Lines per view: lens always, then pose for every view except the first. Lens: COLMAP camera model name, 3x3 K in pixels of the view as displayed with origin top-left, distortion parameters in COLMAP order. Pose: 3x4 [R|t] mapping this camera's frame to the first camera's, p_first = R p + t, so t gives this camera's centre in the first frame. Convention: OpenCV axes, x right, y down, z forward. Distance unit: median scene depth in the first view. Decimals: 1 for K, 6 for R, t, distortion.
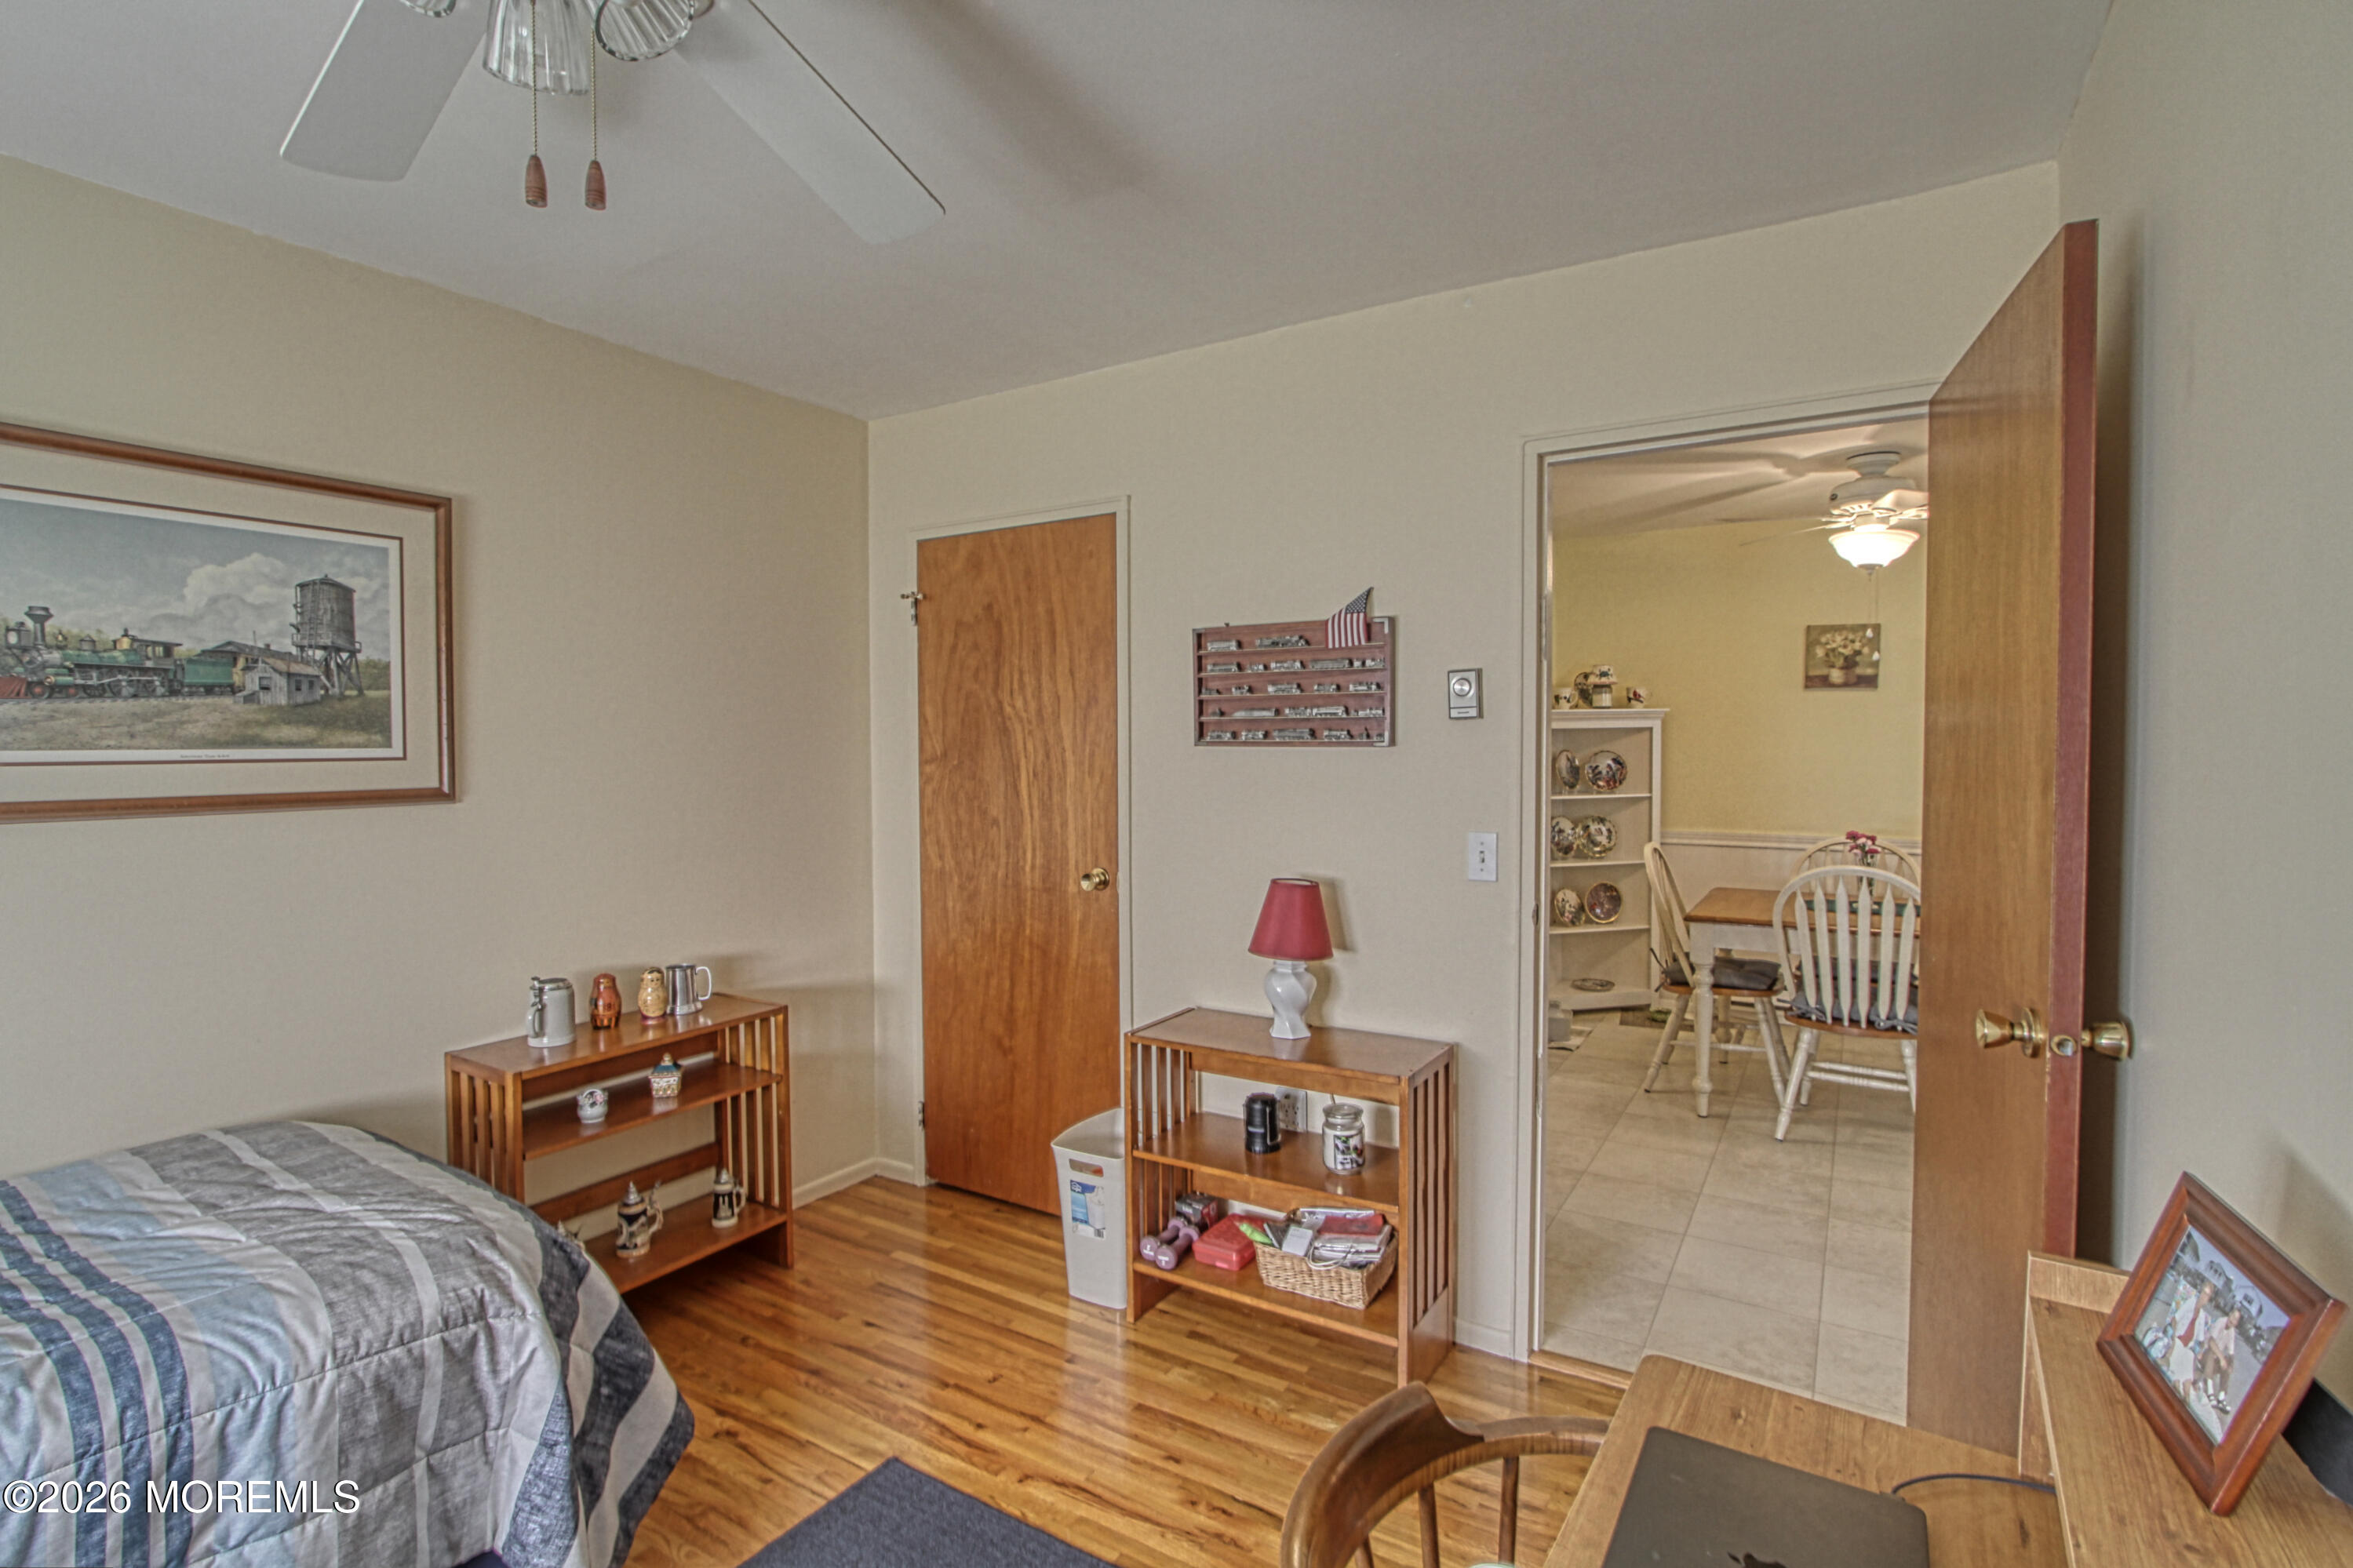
lens RADIAL K [[1087.7, 0, 1171.0], [0, 1087.7, 785.0], [0, 0, 1]] dist [-0.027046, 0.007375]
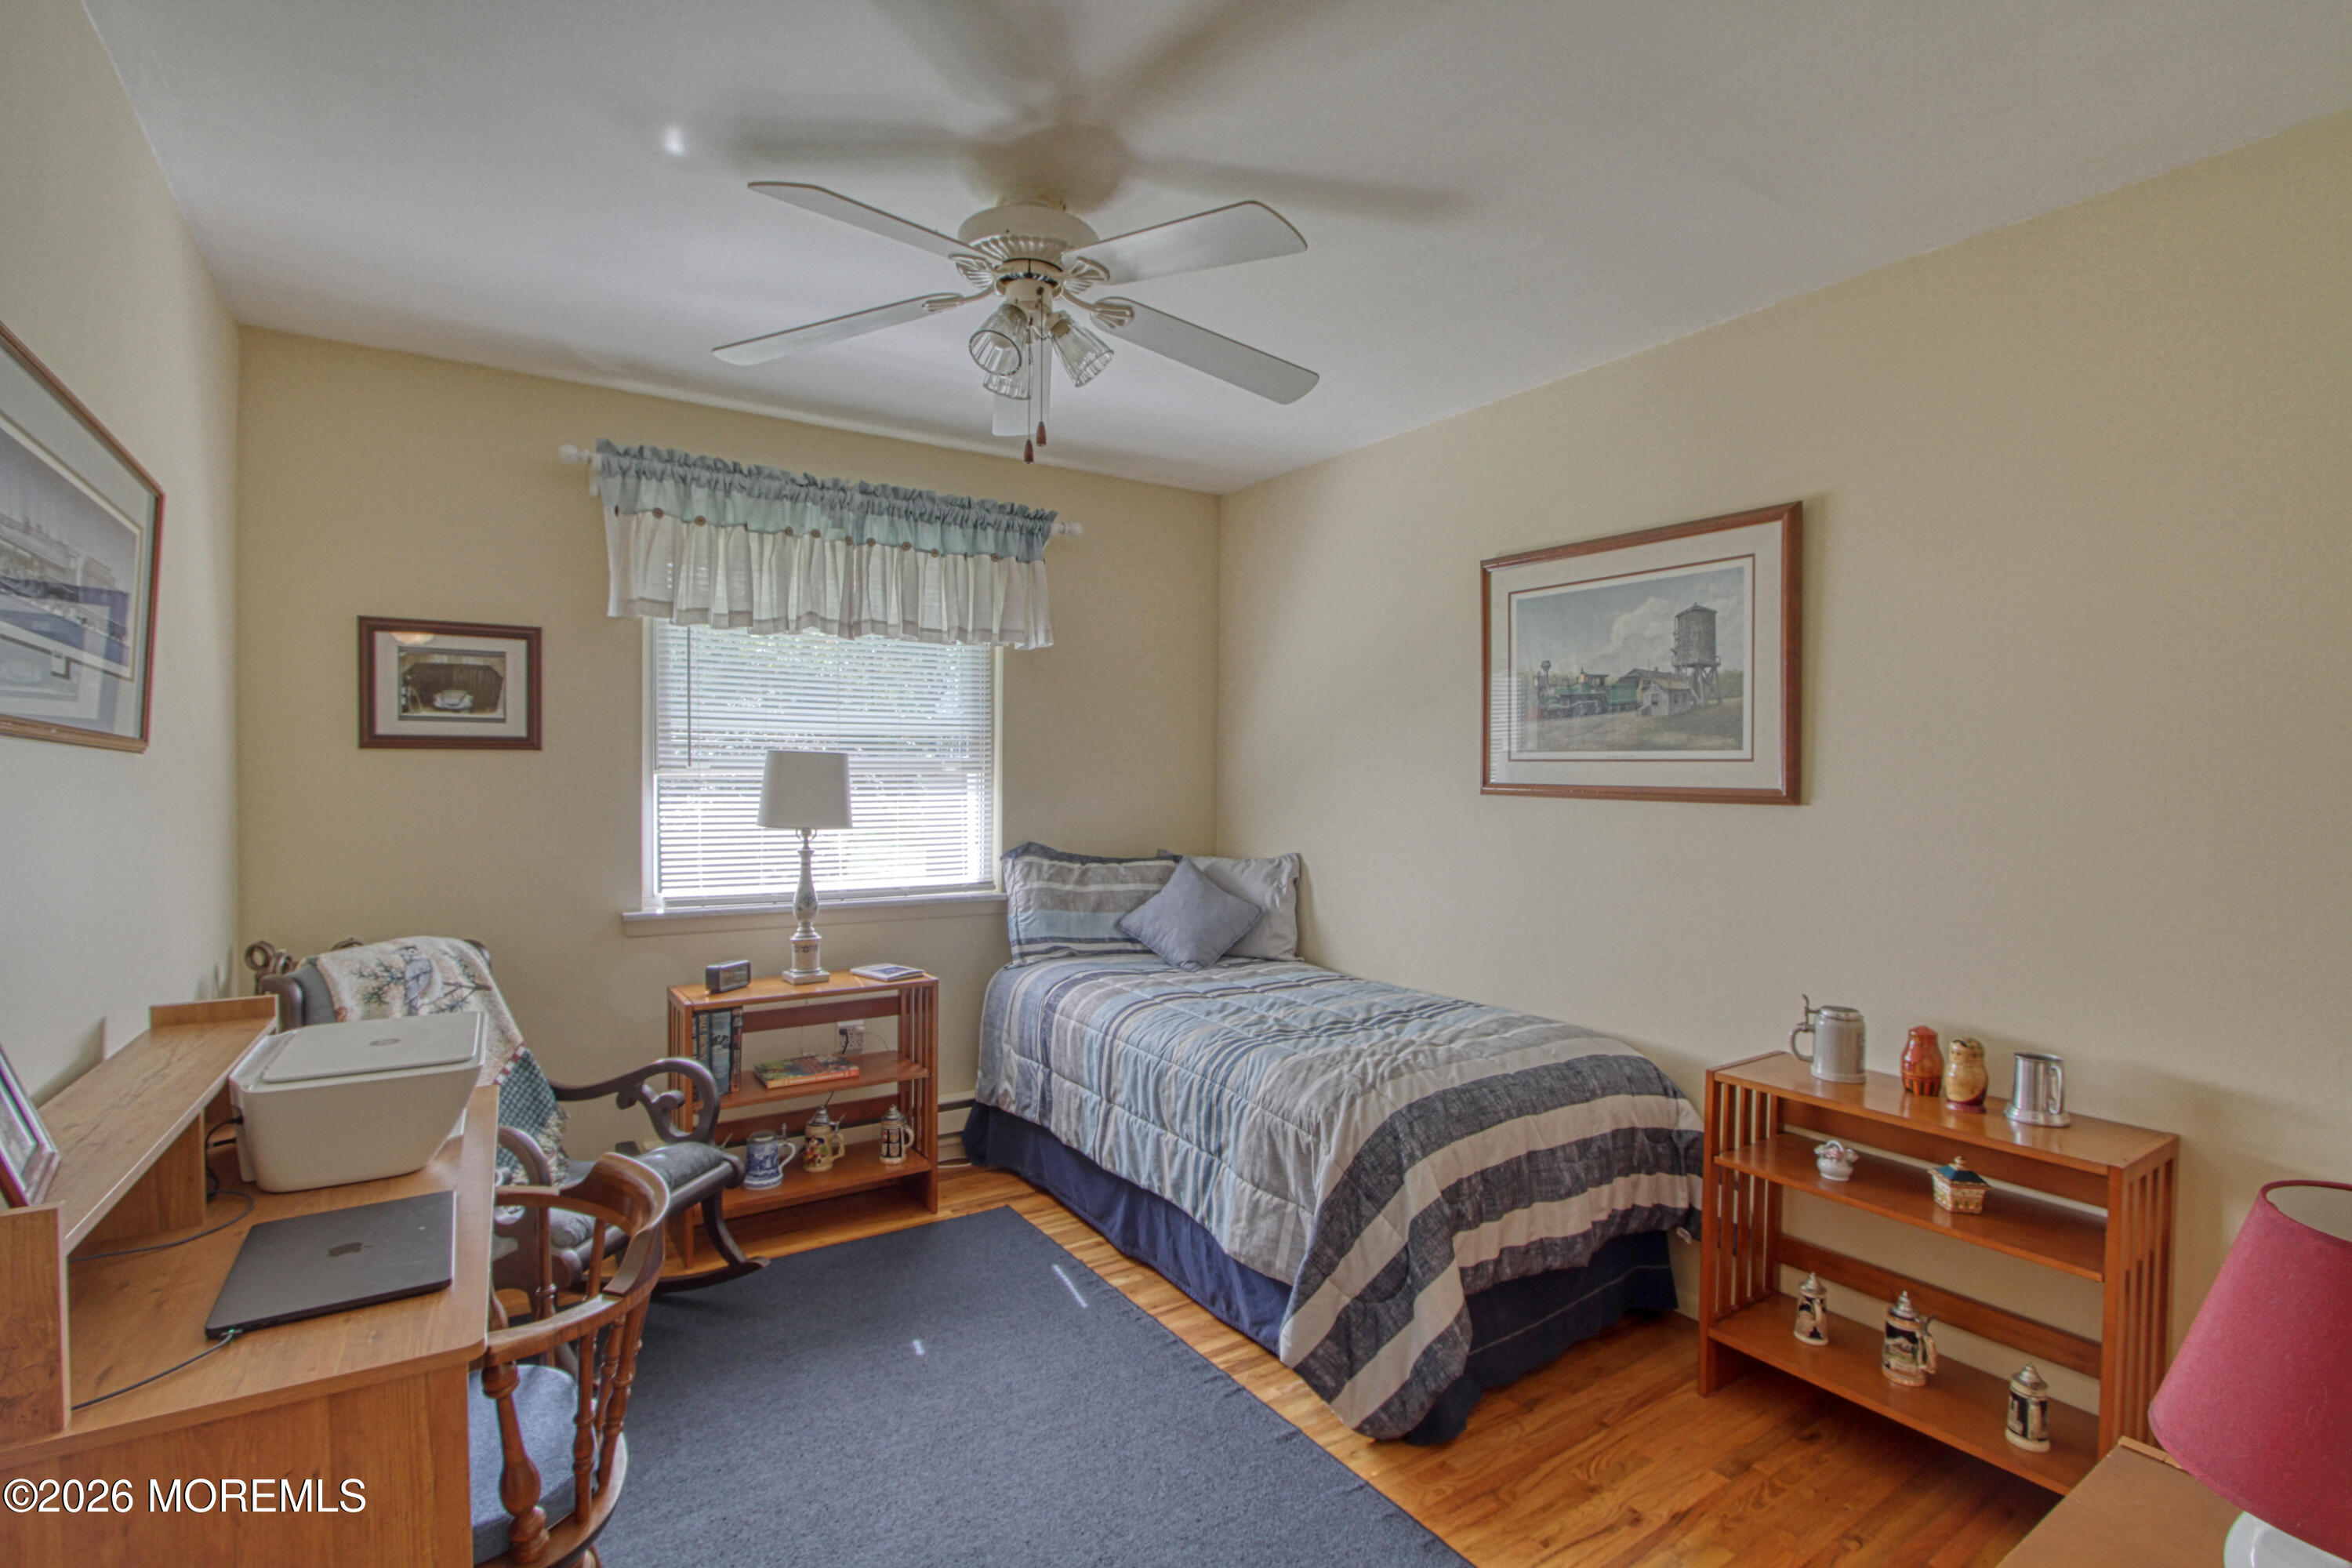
lens RADIAL K [[1119.2, 0, 1165.3], [0, 1119.2, 783.2], [0, 0, 1]] dist [-0.026937, 0.006790]
pose [[-0.409925, 0.012068, -0.912039, 0.588141], [-0.043002, 0.998545, 0.032540, -0.014319], [0.911105, 0.052559, -0.408810, 1.021198]]
